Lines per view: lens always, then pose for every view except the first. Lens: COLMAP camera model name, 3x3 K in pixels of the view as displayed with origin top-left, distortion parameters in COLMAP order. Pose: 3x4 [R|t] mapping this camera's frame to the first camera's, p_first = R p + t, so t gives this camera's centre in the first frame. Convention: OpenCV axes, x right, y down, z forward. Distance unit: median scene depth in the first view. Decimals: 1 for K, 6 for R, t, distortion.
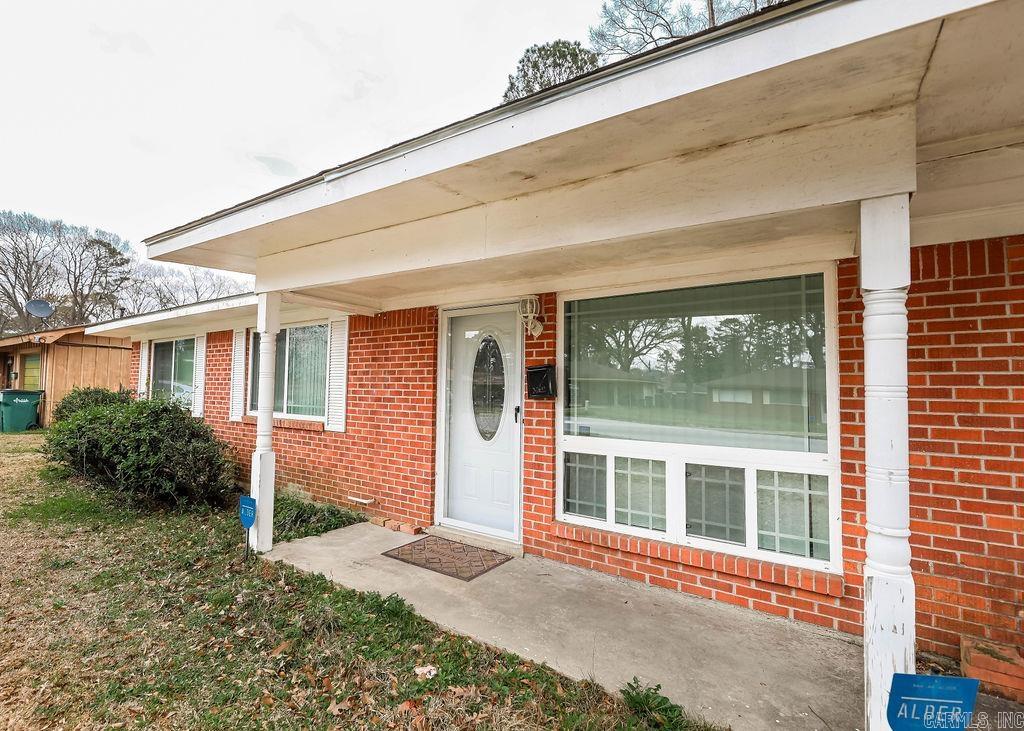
lens RADIAL K [[482.7, 0, 484.8], [0, 482.7, 370.1], [0, 0, 1]] dist [0.000546, 0.000270]
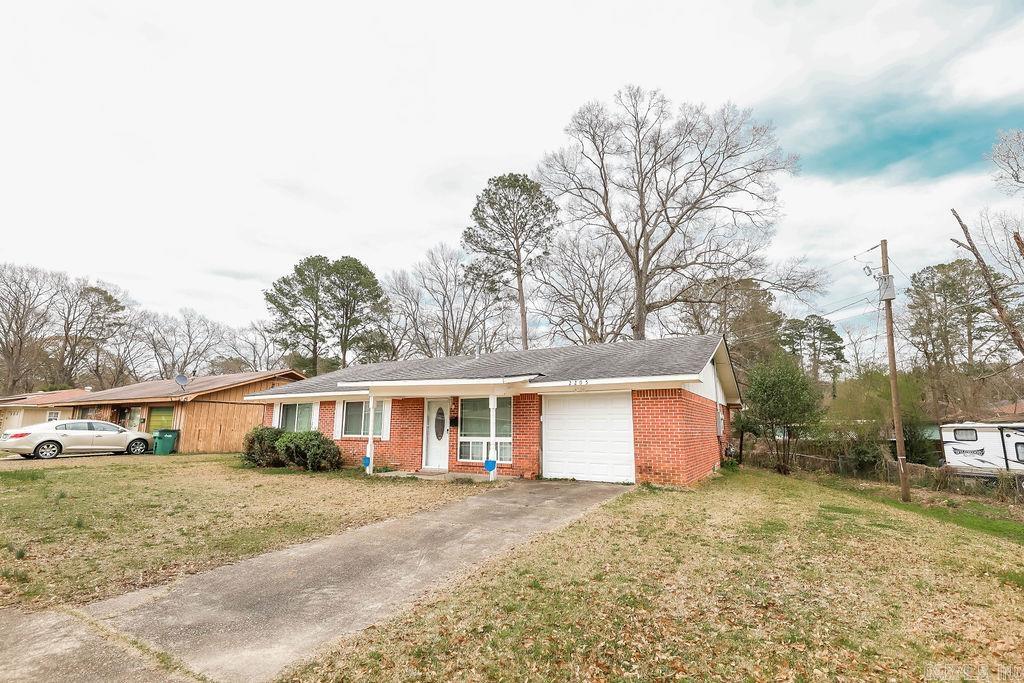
lens RADIAL K [[457.3, 0, 522.7], [0, 457.3, 338.1], [0, 0, 1]] dist [0.004923, -0.001819]
pose [[0.991979, 0.008686, 0.126107, 0.185542], [0.009970, 0.989152, -0.146555, -0.084872], [-0.126012, 0.146636, 0.981131, -2.413595]]
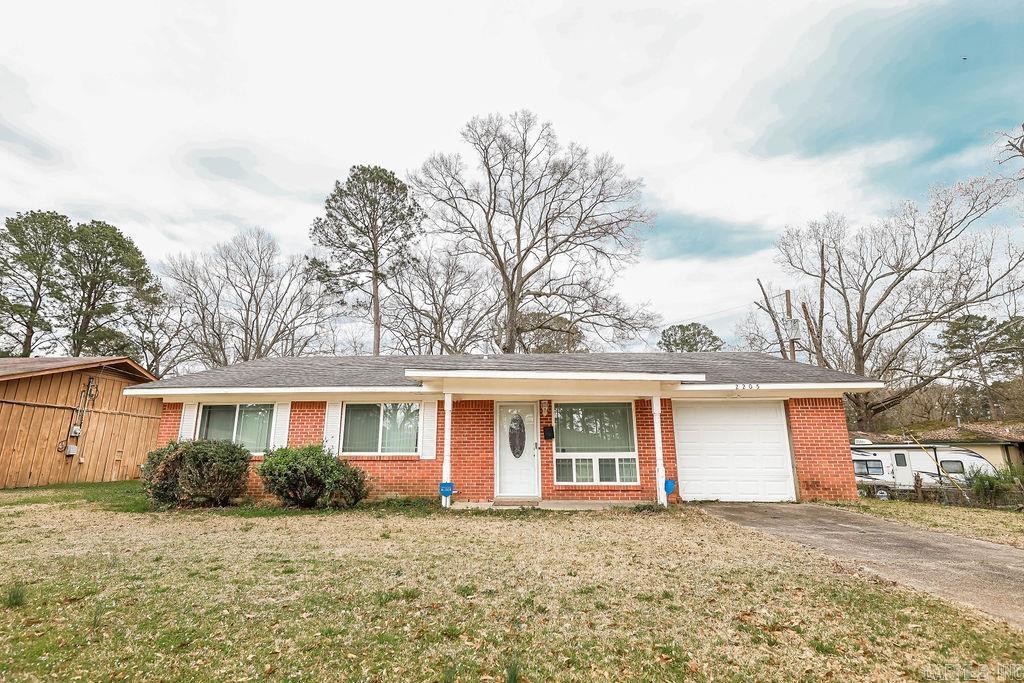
lens RADIAL K [[457.3, 0, 506.9], [0, 457.3, 343.8], [0, 0, 1]] dist [0.004923, -0.001819]
pose [[0.841665, 0.108842, 0.528918, -1.466069], [-0.007716, 0.981801, -0.189758, 0.022194], [-0.539946, 0.155631, 0.827187, -1.064822]]
